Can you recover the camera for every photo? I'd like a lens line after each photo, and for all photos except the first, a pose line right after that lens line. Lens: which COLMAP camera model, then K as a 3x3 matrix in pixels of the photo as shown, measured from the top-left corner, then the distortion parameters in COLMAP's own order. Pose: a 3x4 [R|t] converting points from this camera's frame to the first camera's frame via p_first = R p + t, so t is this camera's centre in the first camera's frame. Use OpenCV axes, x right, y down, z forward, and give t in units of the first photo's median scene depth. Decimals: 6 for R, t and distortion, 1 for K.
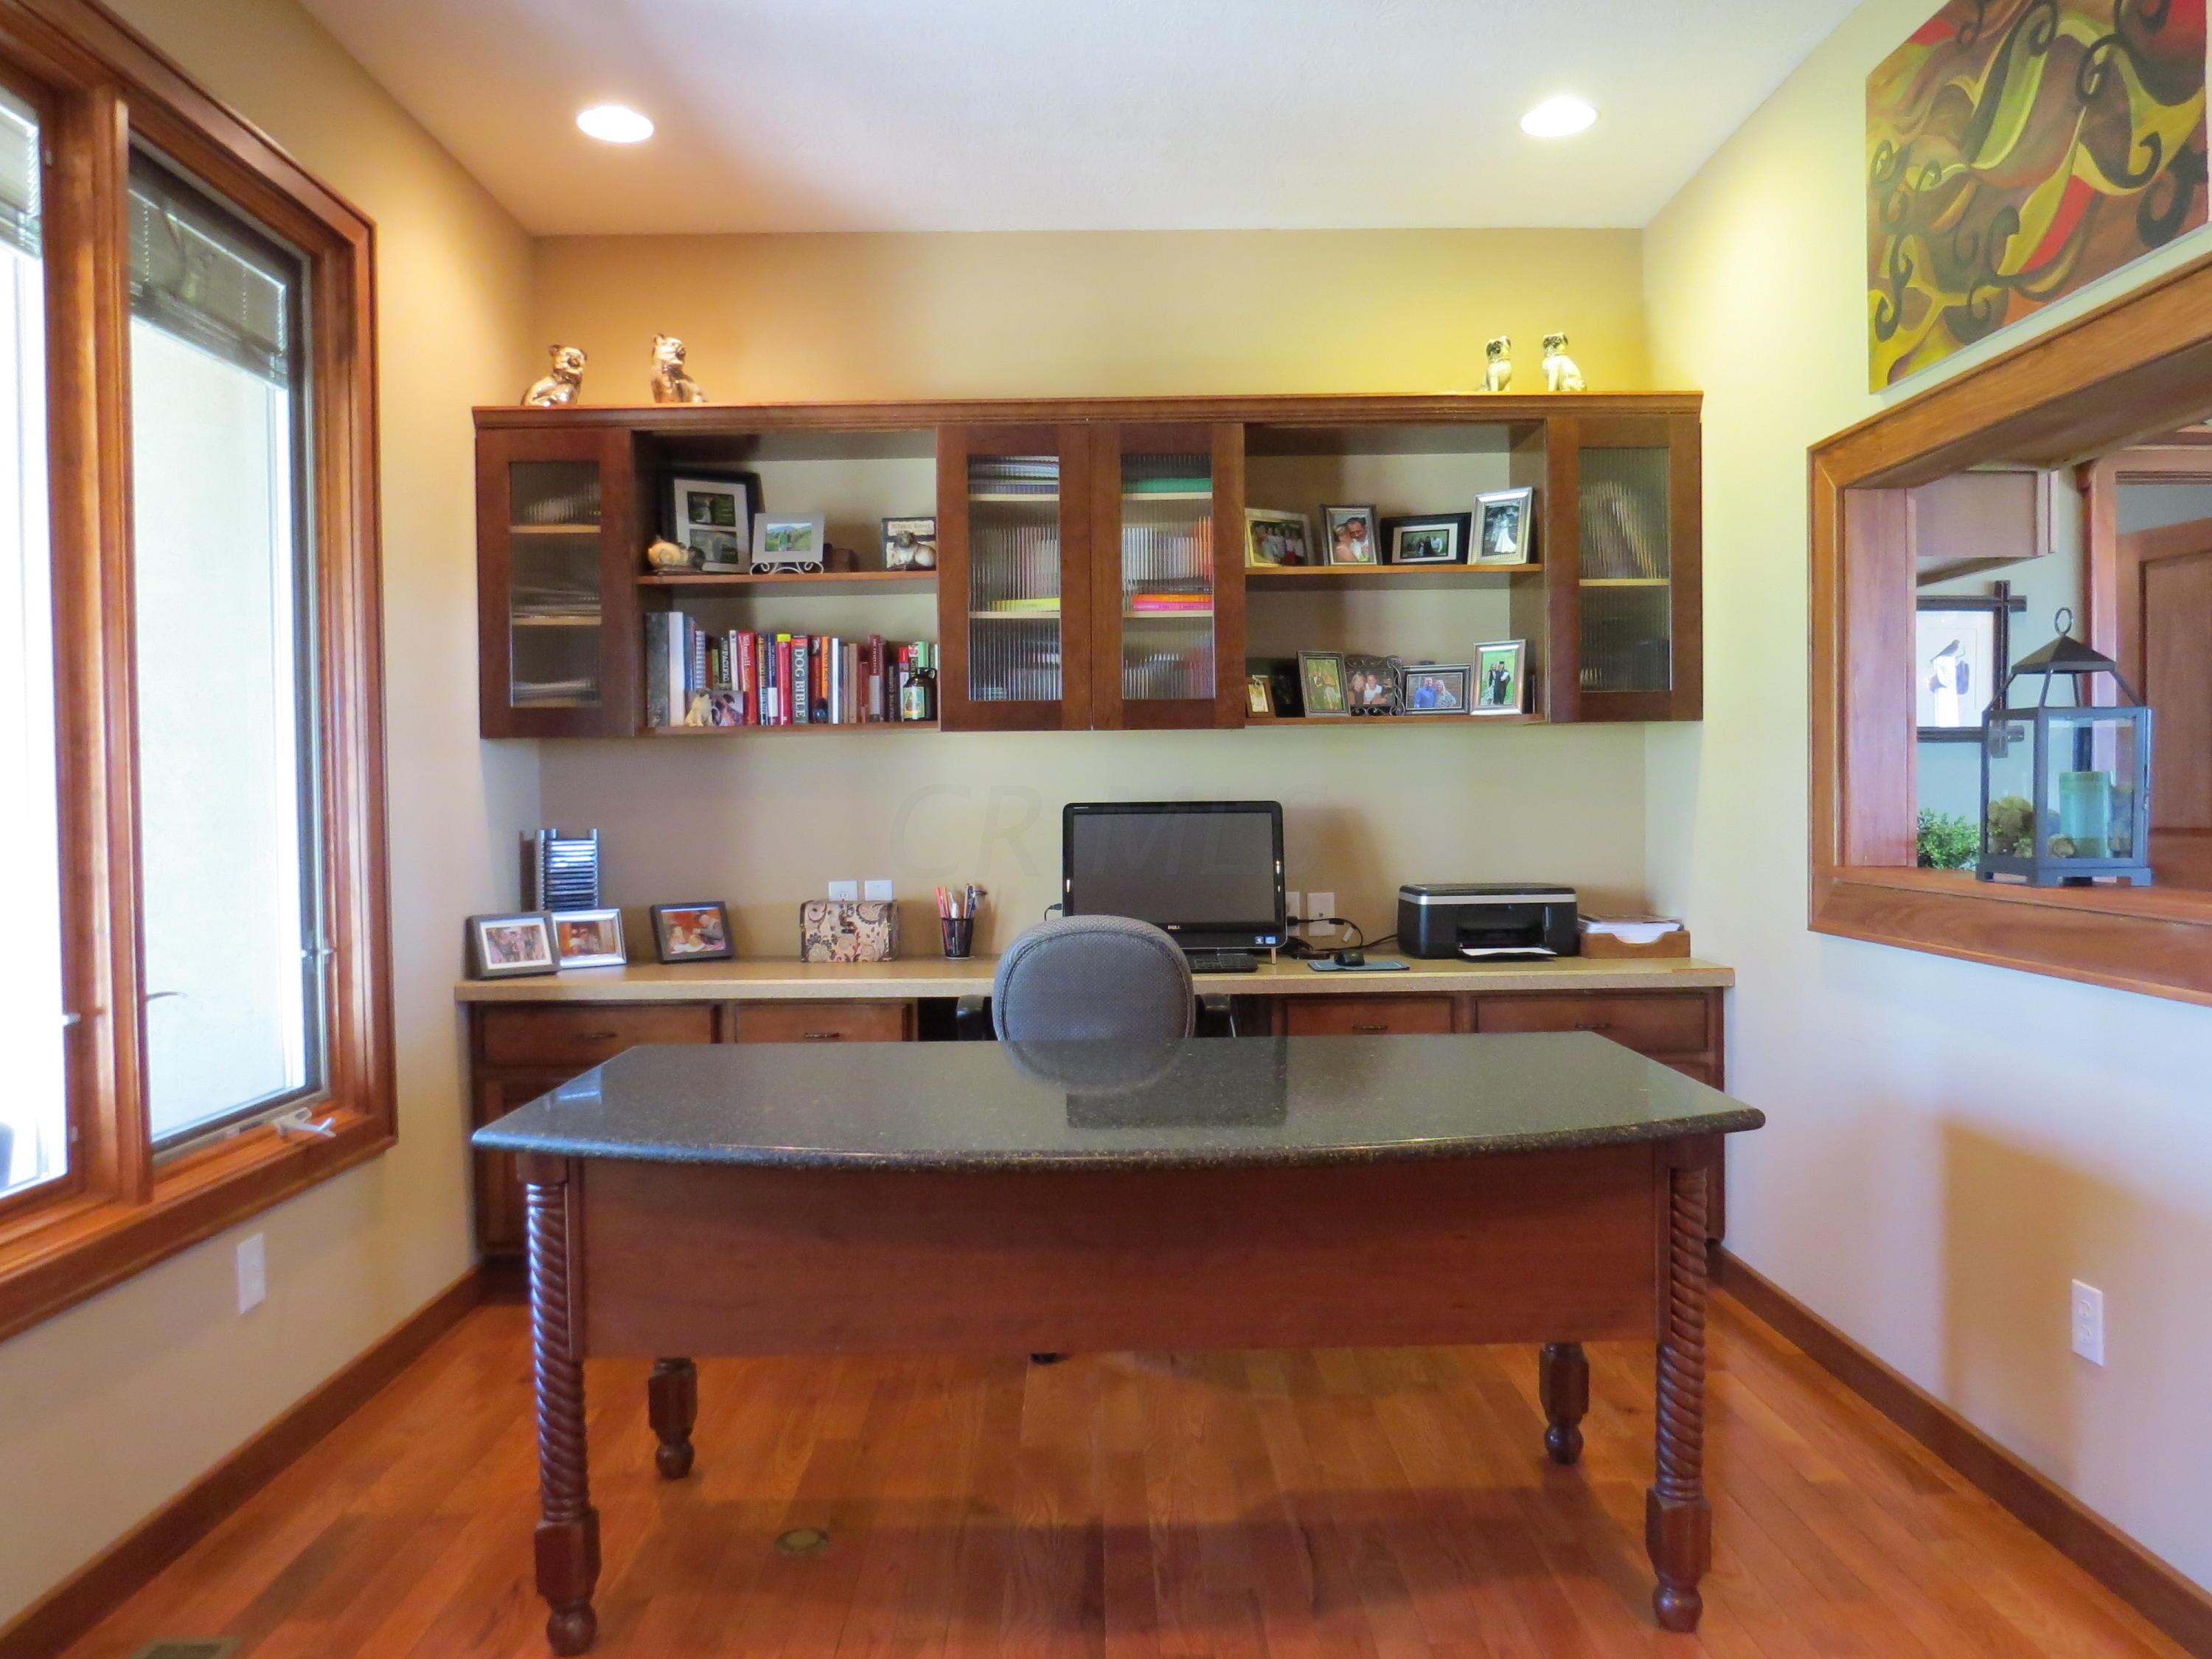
lens RADIAL K [[1563.7, 0, 1109.3], [0, 1563.7, 818.8], [0, 0, 1]] dist [-0.010767, 0.000522]
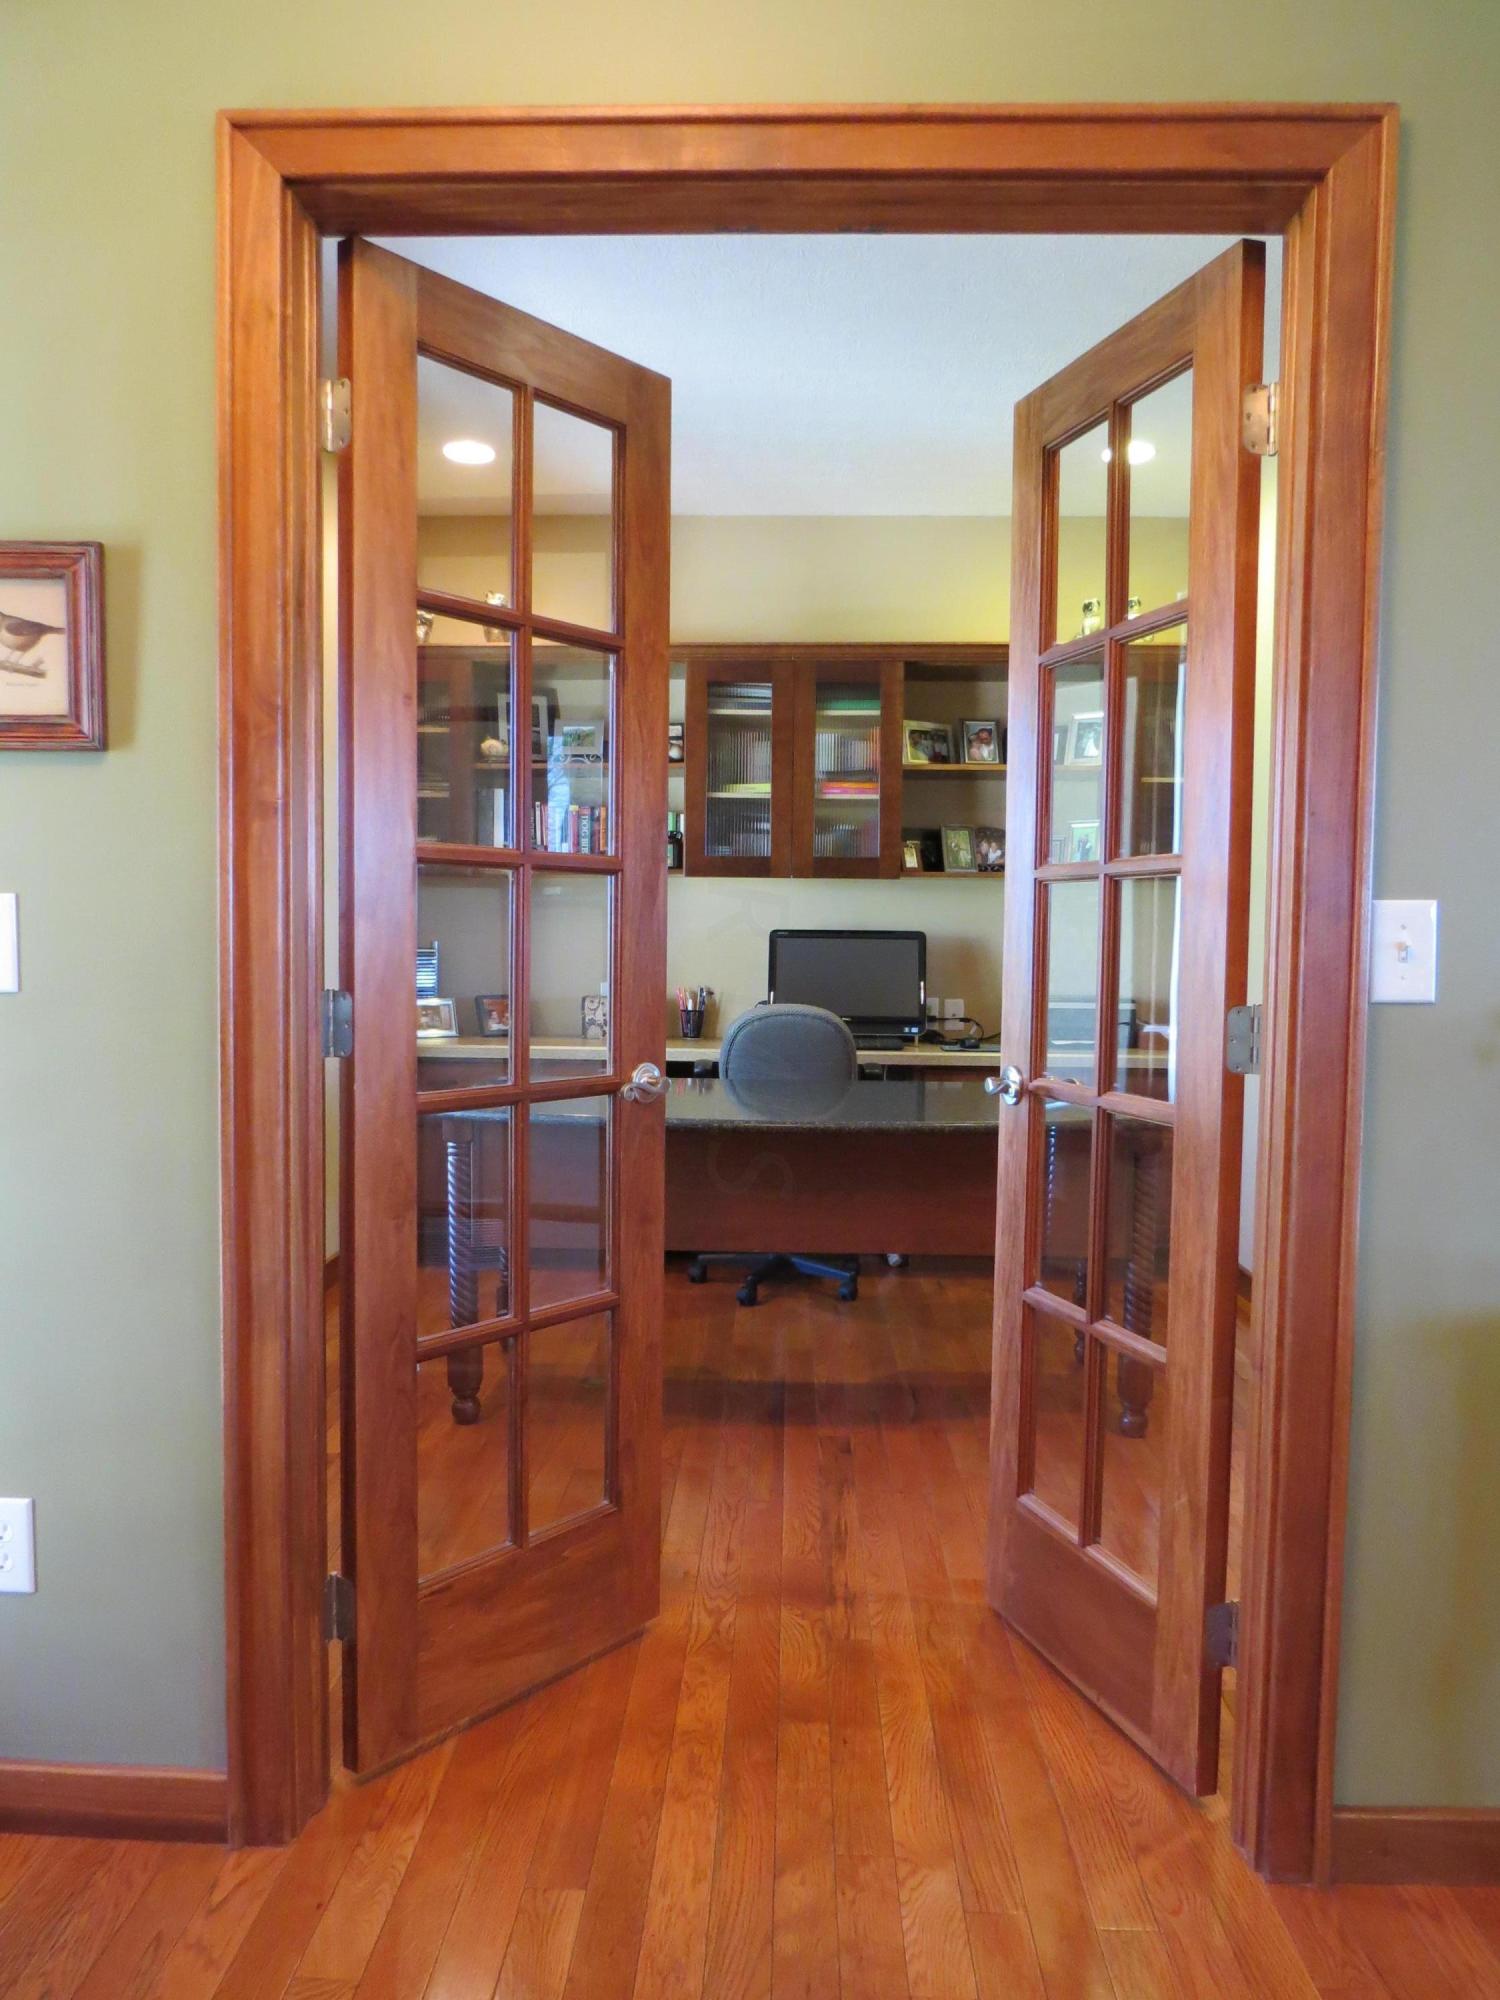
lens RADIAL K [[1413.8, 0, 753.8], [0, 1413.8, 1007.3], [0, 0, 1]] dist [-0.010767, 0.000522]
pose [[0.998983, 0.023756, -0.038321, 0.006808], [-0.022375, 0.999099, 0.036070, 0.014454], [0.039143, -0.035176, 0.998614, -0.277912]]
